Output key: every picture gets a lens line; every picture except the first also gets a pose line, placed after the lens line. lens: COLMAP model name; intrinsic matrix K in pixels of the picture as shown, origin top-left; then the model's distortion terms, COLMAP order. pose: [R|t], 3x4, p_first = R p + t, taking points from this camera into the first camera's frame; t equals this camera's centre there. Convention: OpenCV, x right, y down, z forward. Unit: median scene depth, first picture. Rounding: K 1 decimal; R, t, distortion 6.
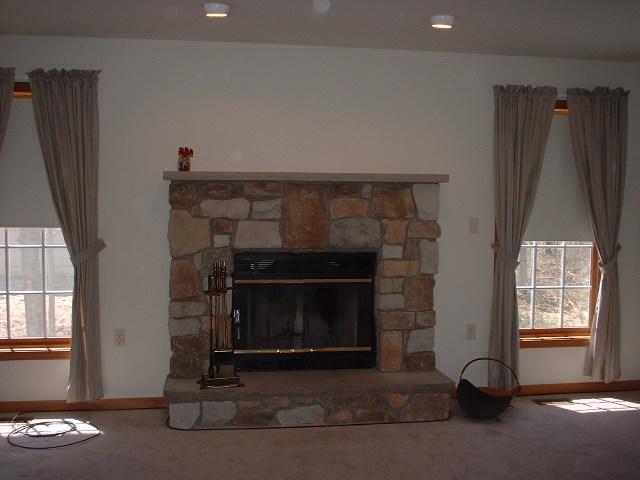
lens RADIAL K [[711.2, 0, 320.0], [0, 711.2, 240.0], [0, 0, 1]] dist [0.009212, 0.002342]
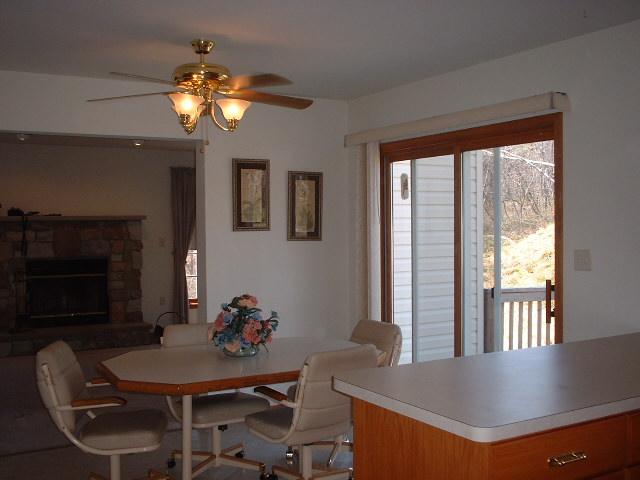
lens RADIAL K [[722.5, 0, 320.0], [0, 722.5, 240.0], [0, 0, 1]] dist [-0.072033, 0.015617]
pose [[0.934794, -0.024879, 0.354317, -0.064234], [0.041421, 0.998373, -0.039178, 0.065473], [-0.352766, 0.051299, 0.934304, -0.928298]]
